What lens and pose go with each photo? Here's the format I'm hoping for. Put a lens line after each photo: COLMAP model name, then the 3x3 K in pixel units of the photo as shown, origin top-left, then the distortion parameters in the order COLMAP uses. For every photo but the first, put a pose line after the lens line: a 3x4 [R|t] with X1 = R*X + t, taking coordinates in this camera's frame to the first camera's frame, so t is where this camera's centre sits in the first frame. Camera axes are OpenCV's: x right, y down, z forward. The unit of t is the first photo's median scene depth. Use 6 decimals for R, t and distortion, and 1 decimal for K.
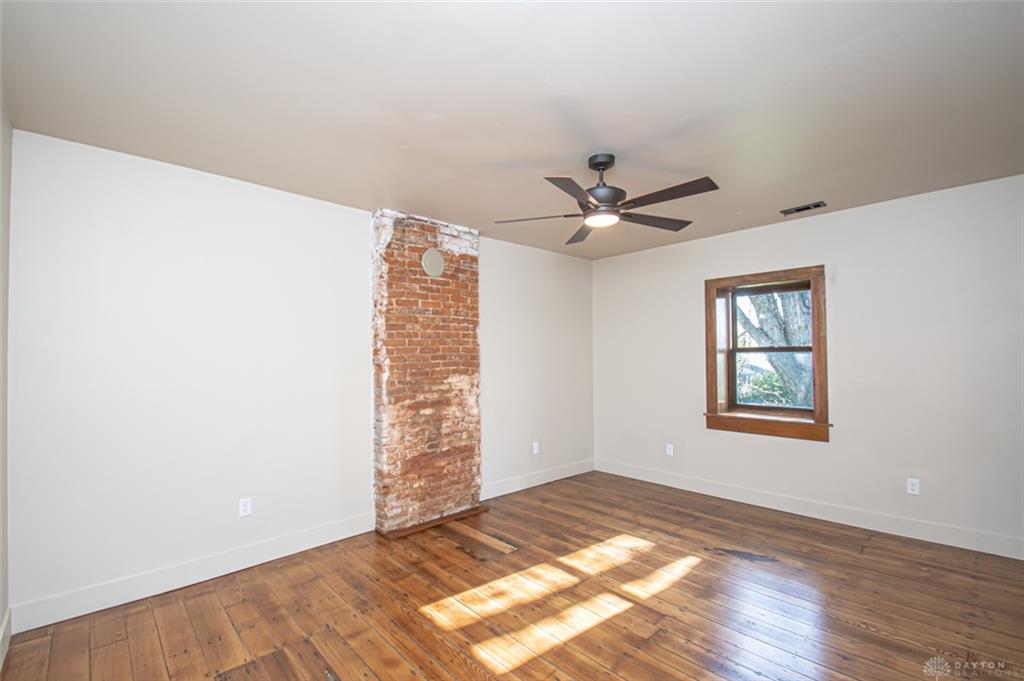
lens RADIAL K [[456.7, 0, 513.0], [0, 456.7, 343.8], [0, 0, 1]] dist [0.004165, -0.008115]
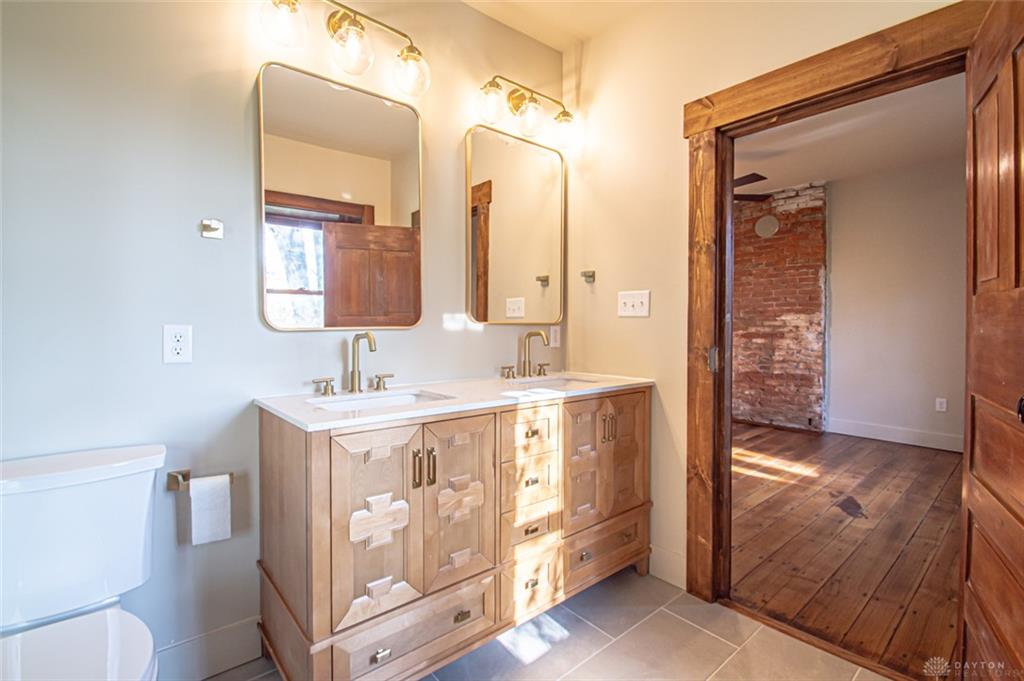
lens RADIAL K [[456.7, 0, 512.3], [0, 456.7, 334.8], [0, 0, 1]] dist [0.004165, -0.008115]
pose [[-0.028905, 0.025305, -0.999262, 1.124763], [0.022980, 0.999432, 0.024645, 0.079323], [0.999318, -0.022251, -0.029470, 0.313718]]
